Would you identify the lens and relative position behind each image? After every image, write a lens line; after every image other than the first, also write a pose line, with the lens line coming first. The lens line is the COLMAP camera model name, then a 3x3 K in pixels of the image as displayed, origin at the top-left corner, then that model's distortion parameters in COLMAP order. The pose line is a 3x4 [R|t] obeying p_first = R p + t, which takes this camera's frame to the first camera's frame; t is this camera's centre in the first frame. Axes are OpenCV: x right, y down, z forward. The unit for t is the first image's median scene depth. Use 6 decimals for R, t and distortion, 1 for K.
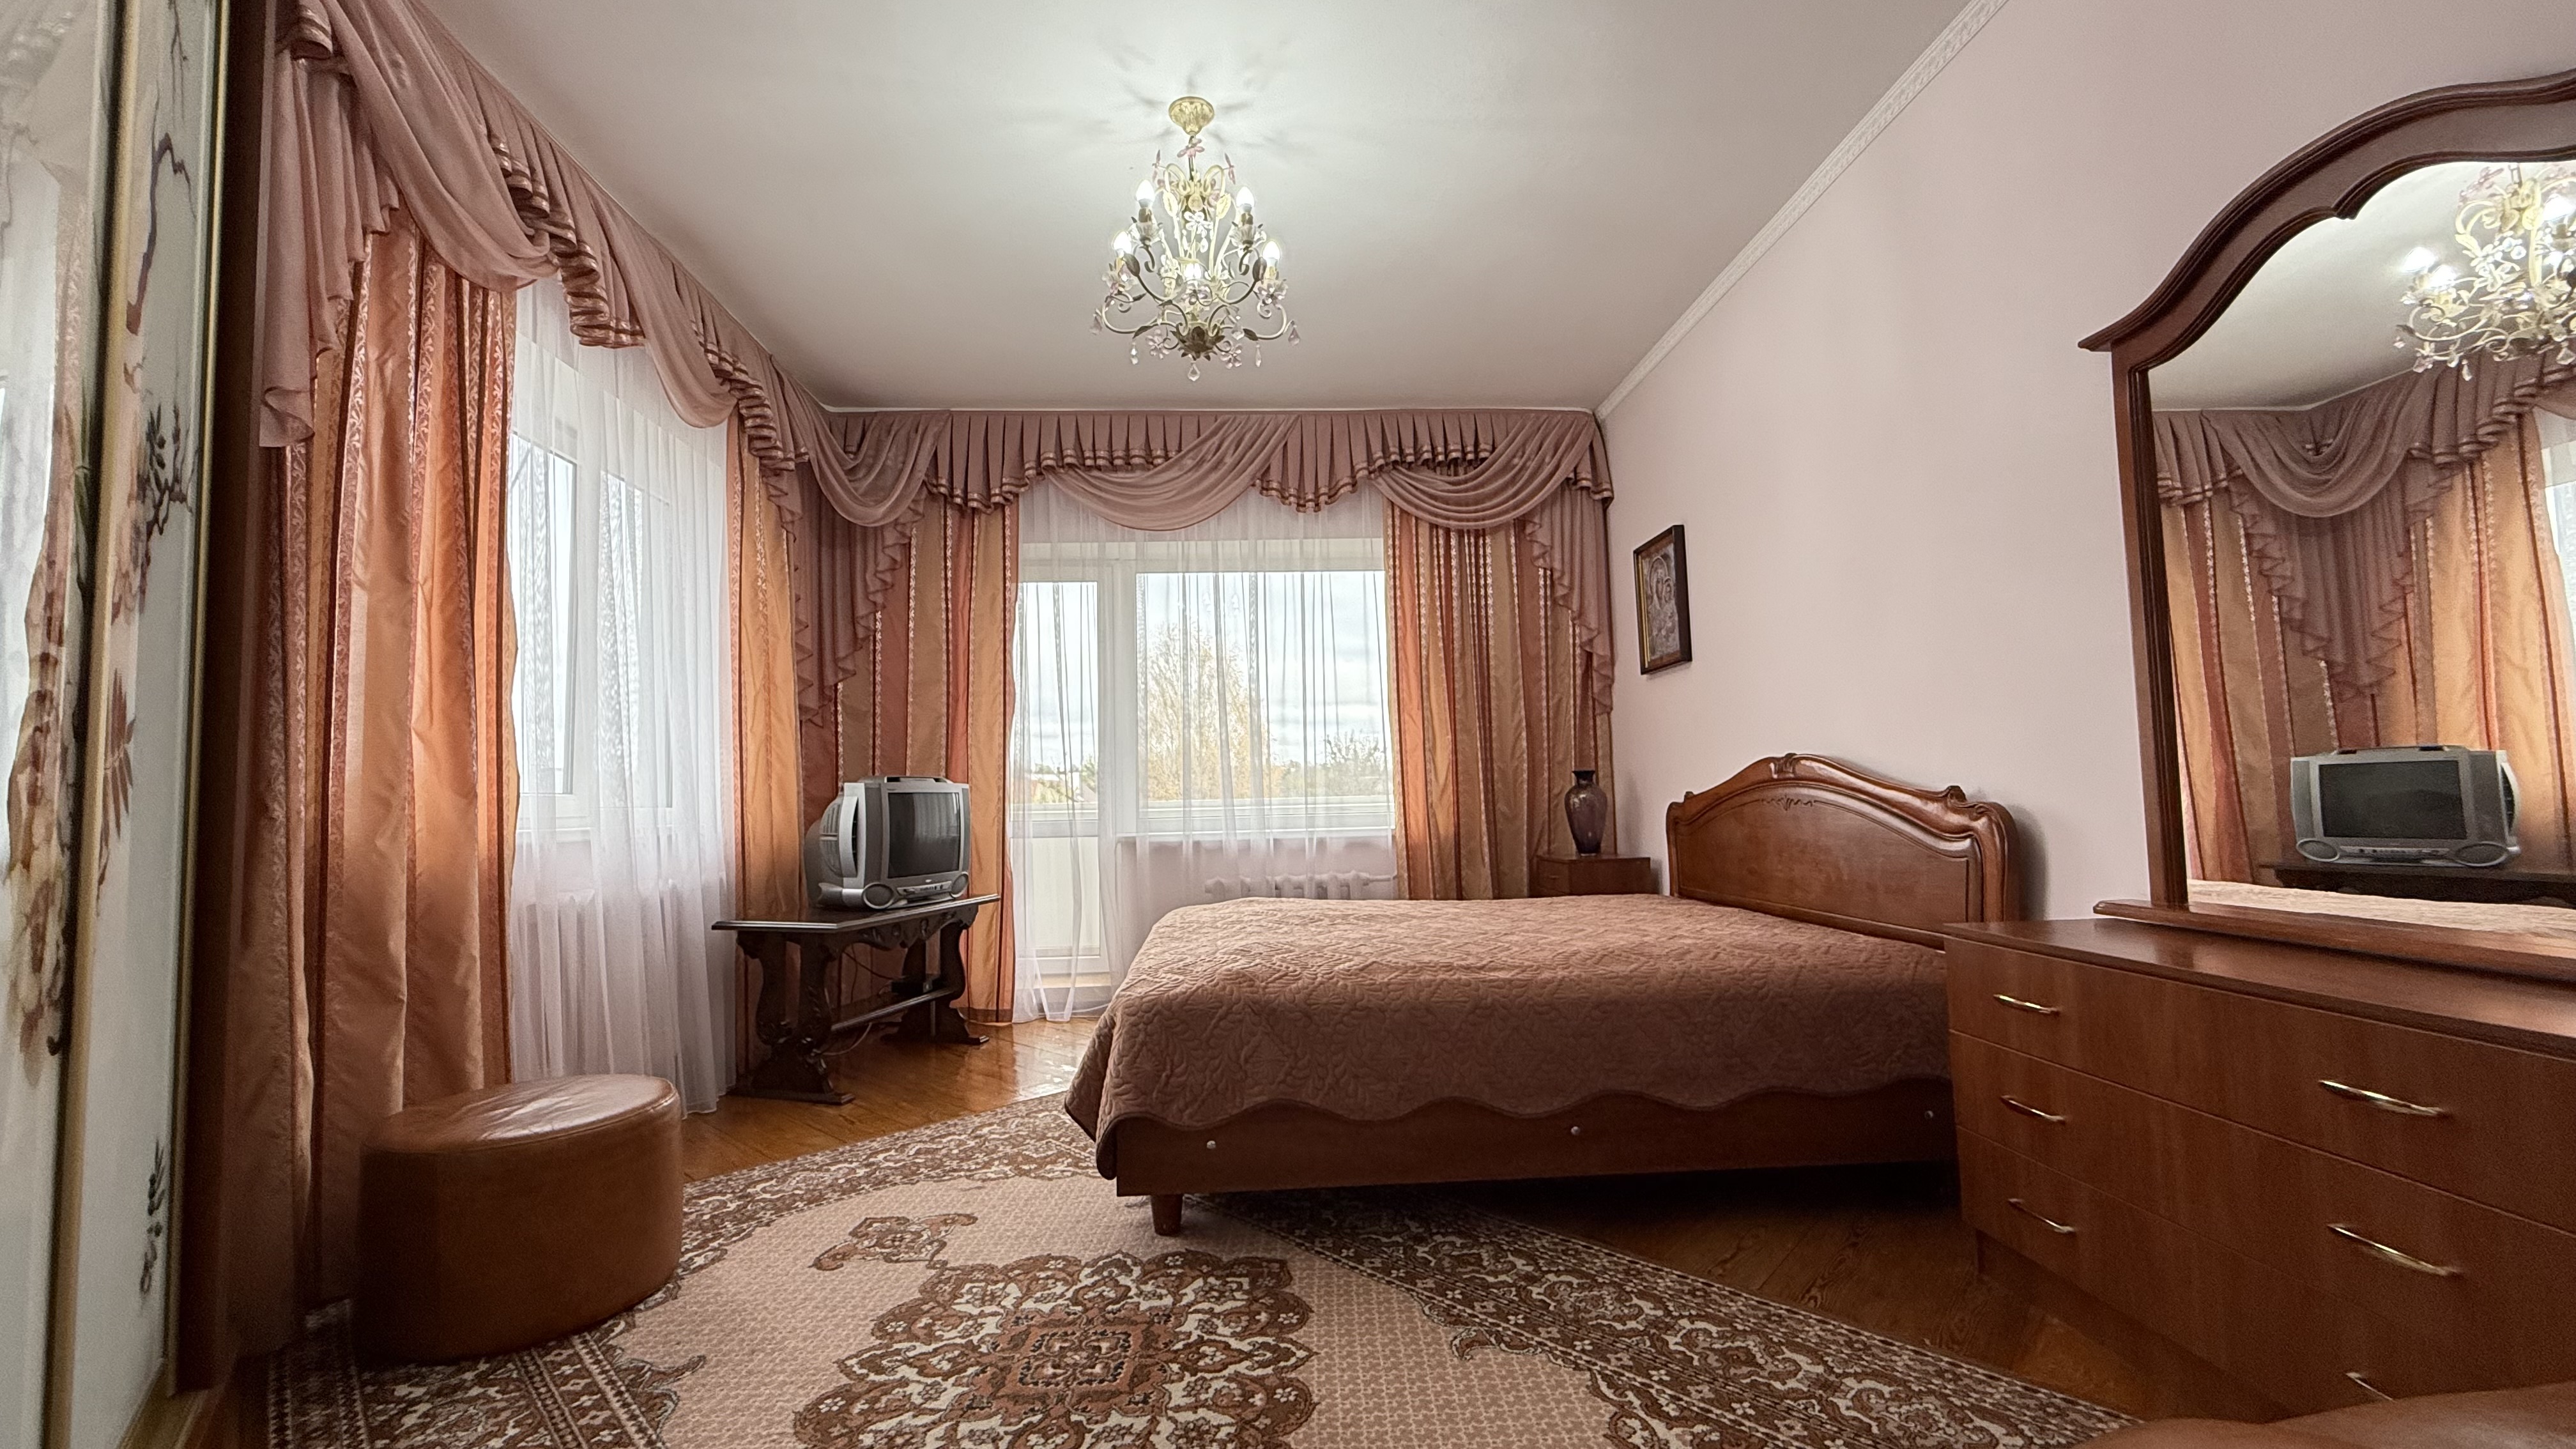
lens RADIAL K [[1026.9, 0, 1279.3], [0, 1026.9, 735.5], [0, 0, 1]] dist [0.000396, -0.000137]
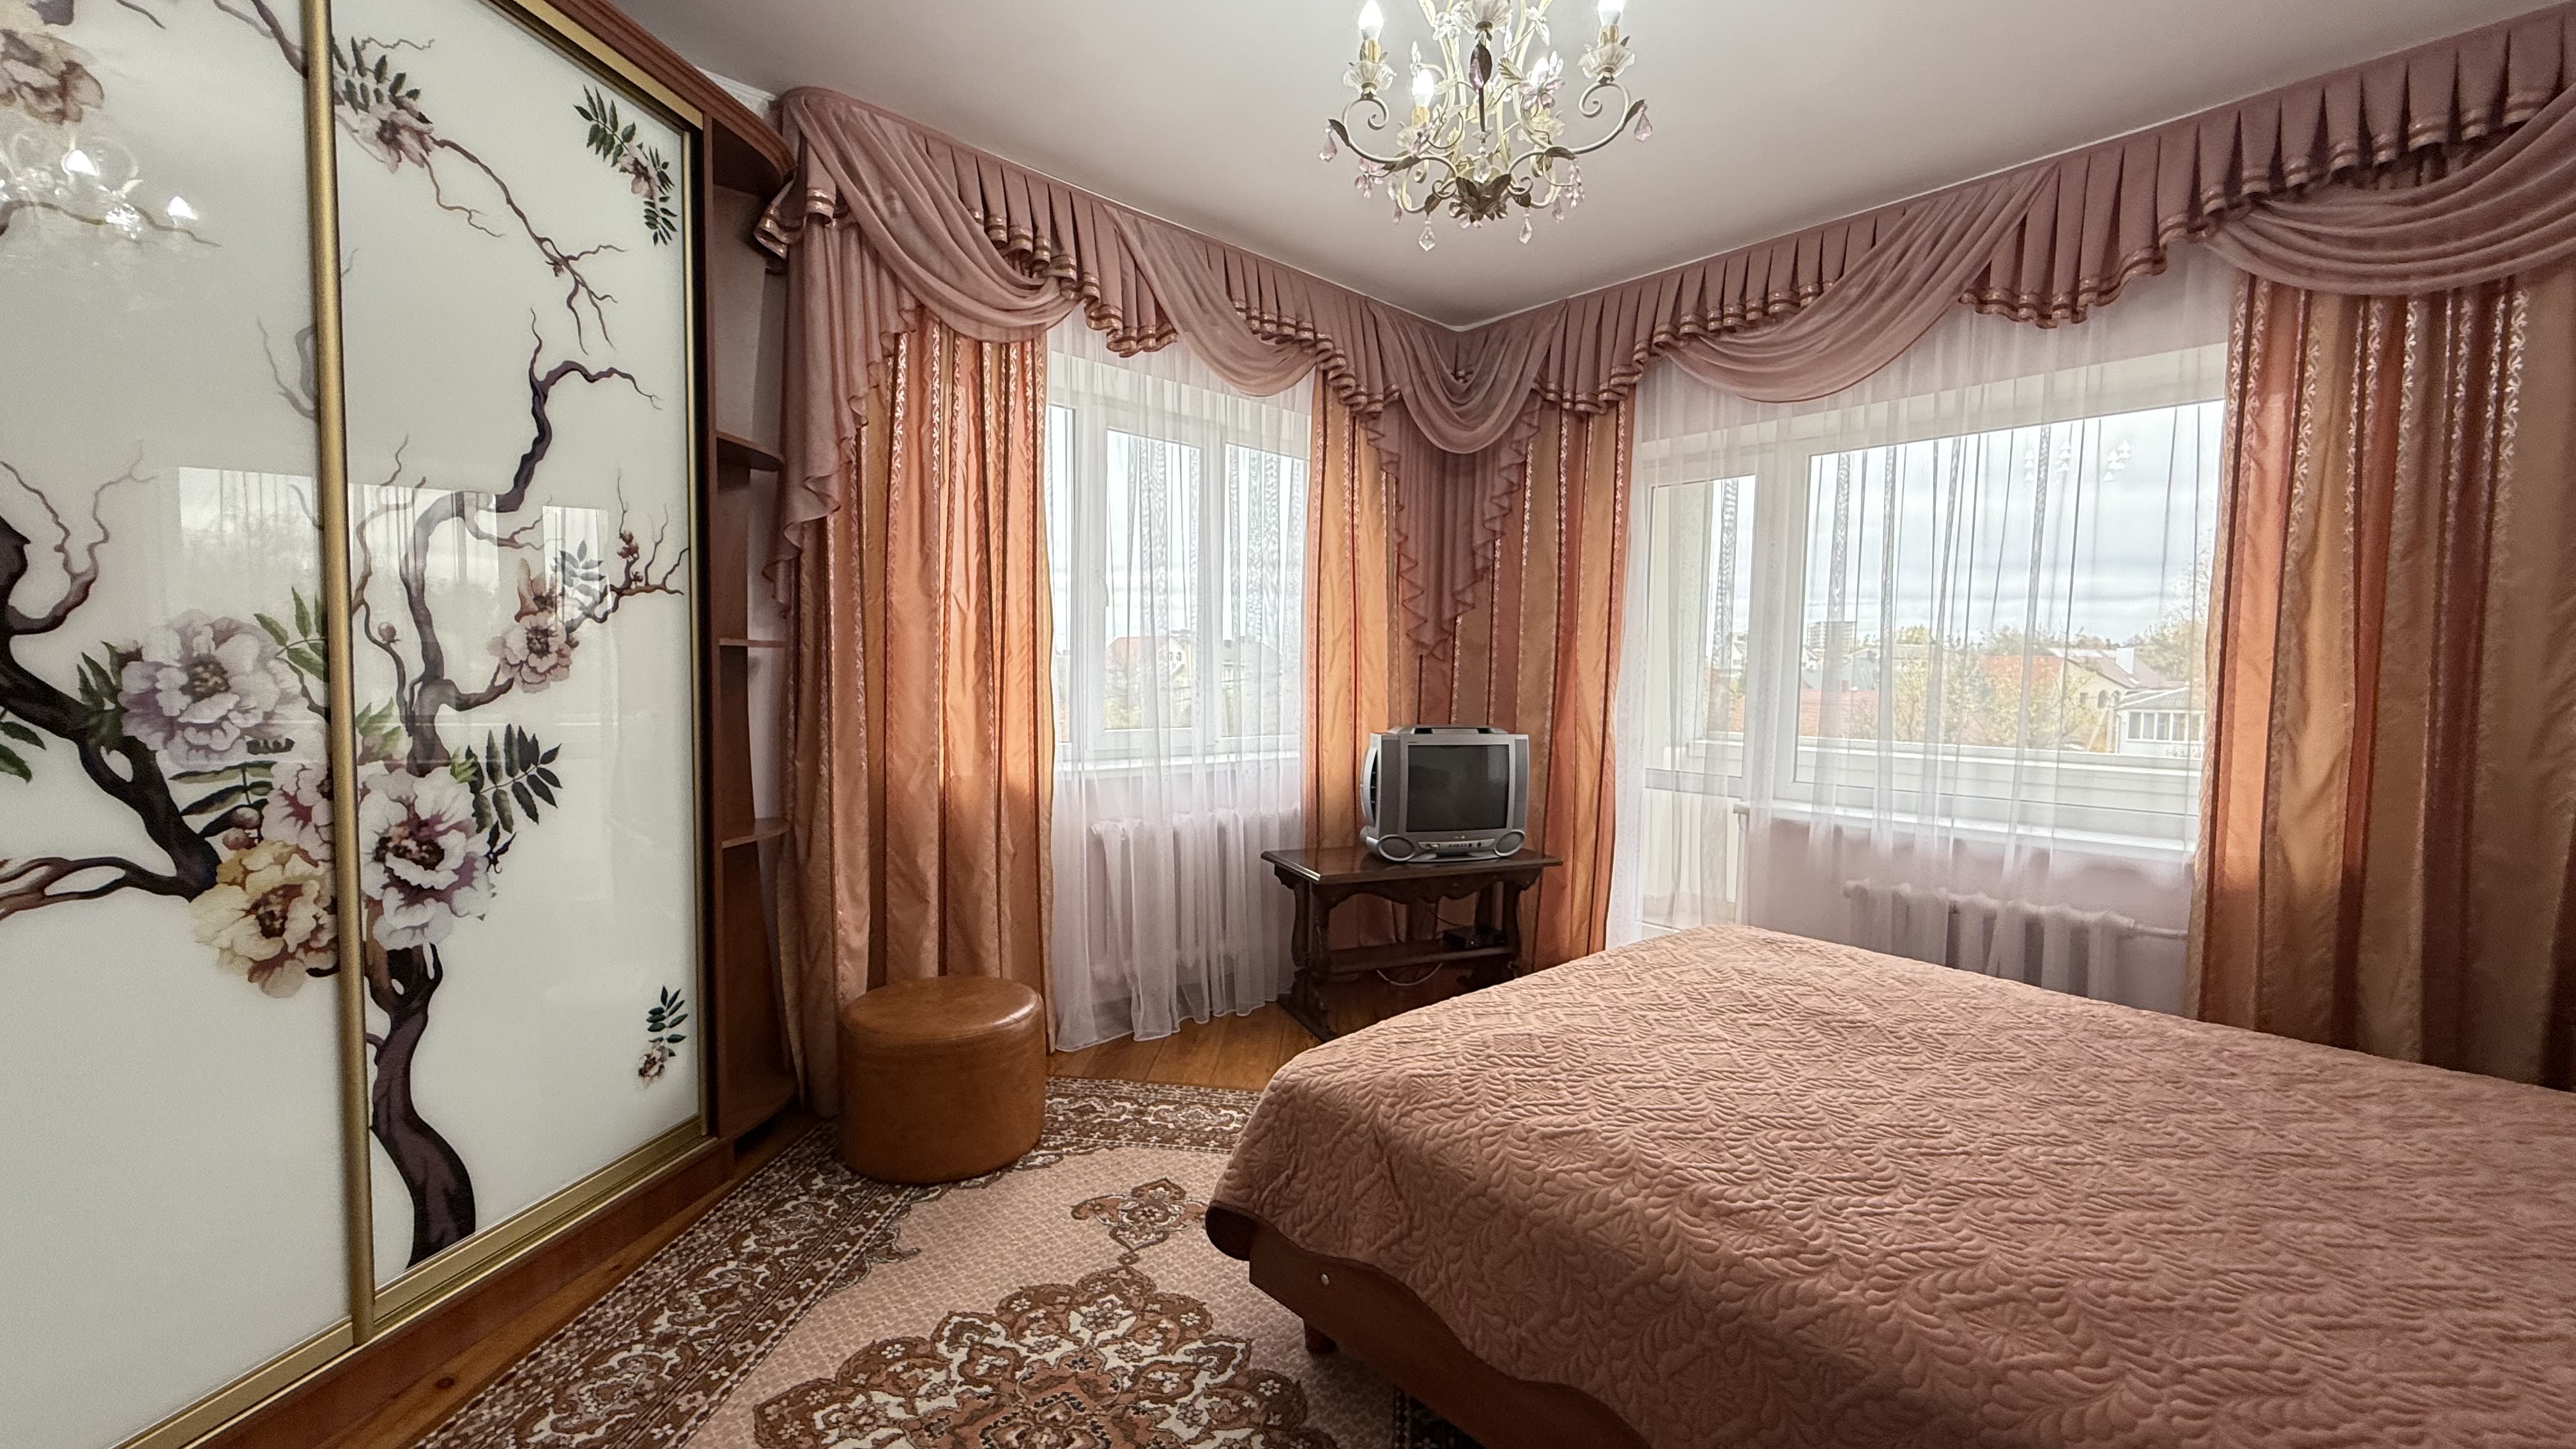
lens RADIAL K [[1026.9, 0, 1286.8], [0, 1026.9, 730.5], [0, 0, 1]] dist [0.000396, -0.000137]
pose [[0.627544, 0.078296, -0.774634, 0.240285], [0.018013, 0.993204, 0.114980, -0.057814], [0.778373, -0.086109, 0.621869, 0.244289]]
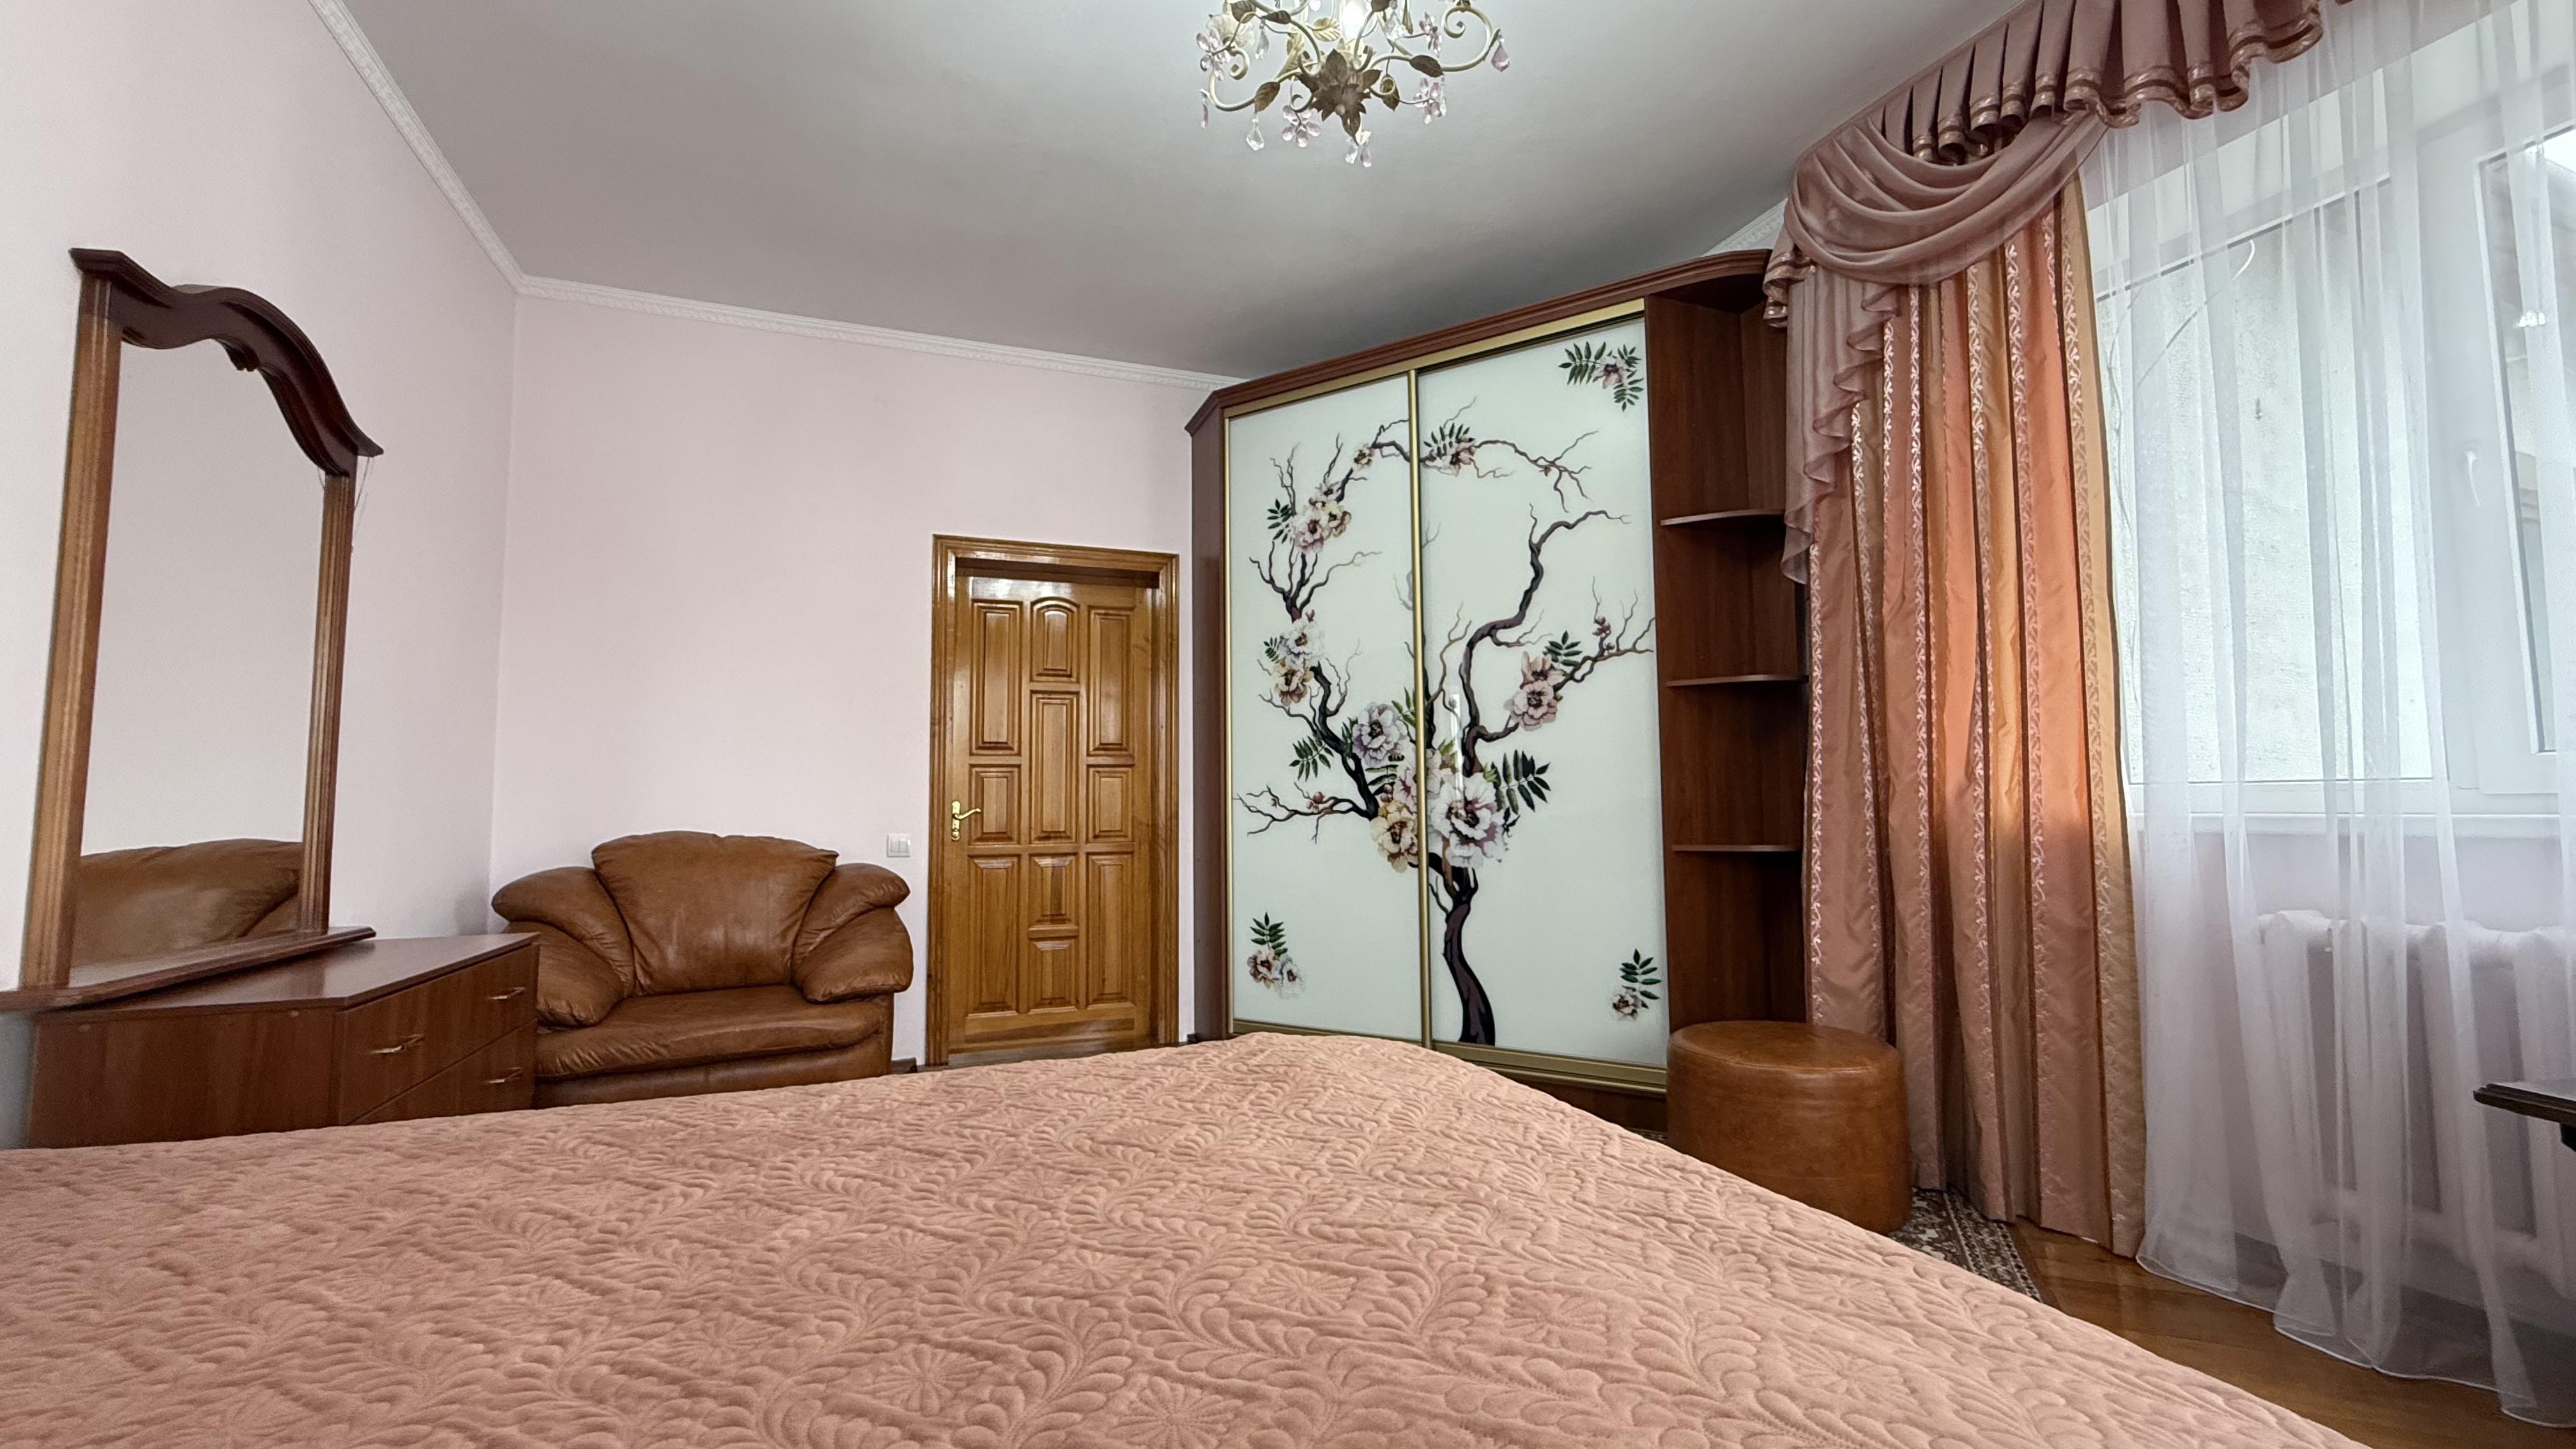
lens RADIAL K [[1026.9, 0, 1288.0], [0, 1026.9, 736.7], [0, 0, 1]] dist [0.000396, -0.000137]
pose [[-0.947186, 0.009550, -0.320543, 0.090384], [0.053101, 0.990428, -0.127404, 0.057542], [0.316258, -0.137696, -0.938627, 0.888379]]
